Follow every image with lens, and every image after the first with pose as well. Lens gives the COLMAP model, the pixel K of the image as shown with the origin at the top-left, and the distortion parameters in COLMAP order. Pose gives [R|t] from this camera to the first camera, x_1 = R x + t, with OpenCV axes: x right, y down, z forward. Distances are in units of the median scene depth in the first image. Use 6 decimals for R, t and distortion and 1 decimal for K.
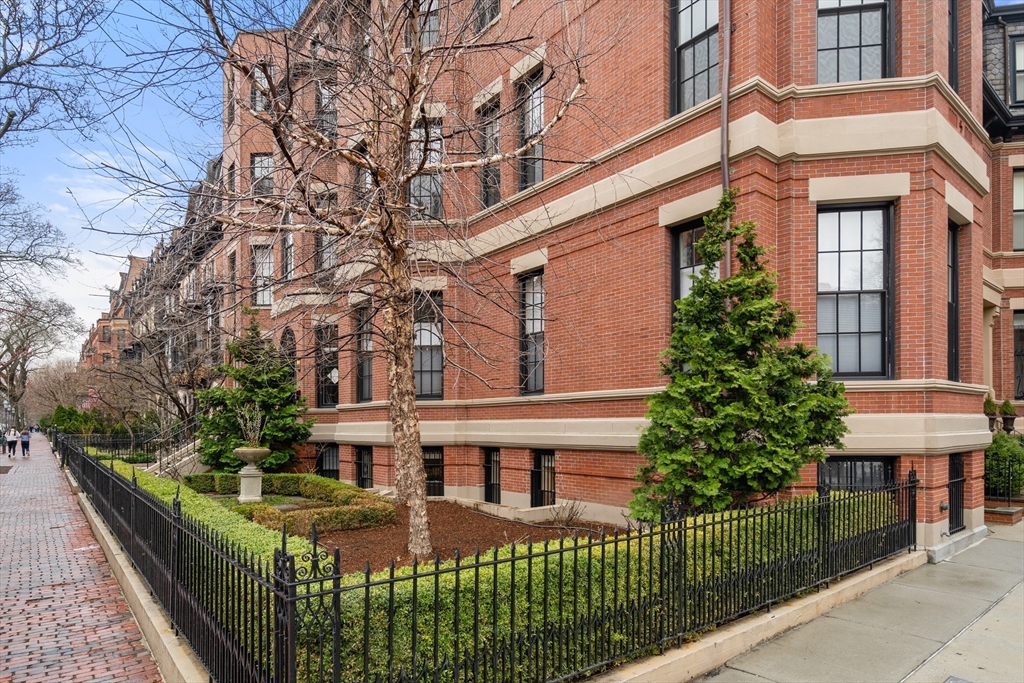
lens RADIAL K [[578.5, 0, 490.1], [0, 578.5, 422.6], [0, 0, 1]] dist [0.015240, -0.002052]
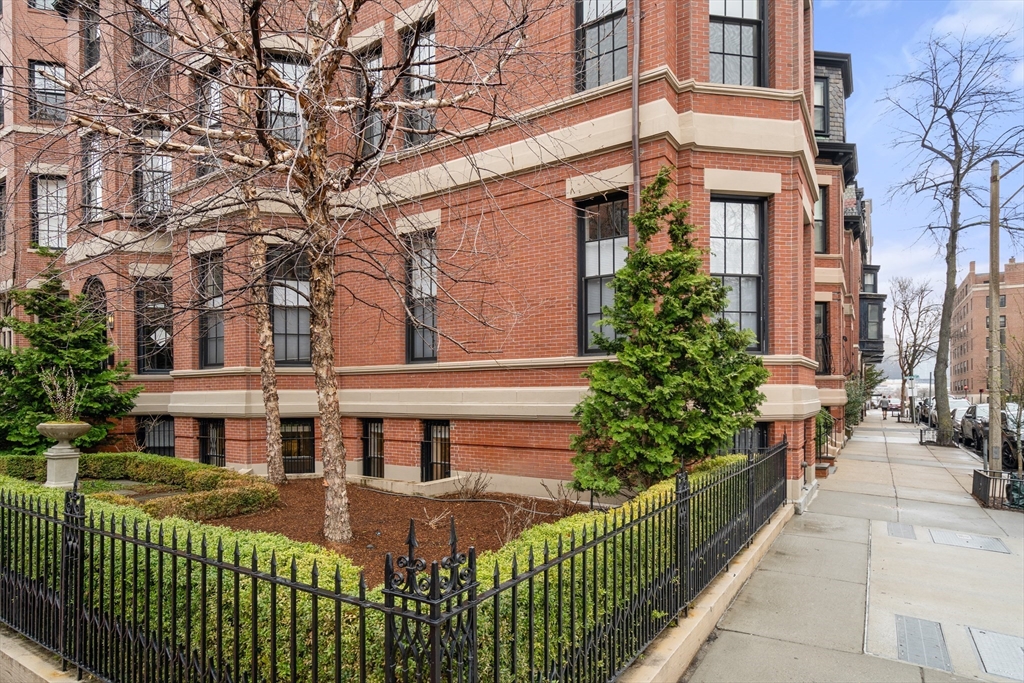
lens RADIAL K [[578.5, 0, 496.6], [0, 578.5, 395.2], [0, 0, 1]] dist [0.015240, -0.002052]
pose [[0.951852, 0.001749, 0.306552, -0.151145], [-0.002781, 0.999992, 0.002932, 0.003522], [-0.306545, -0.003643, 0.951849, 0.081848]]
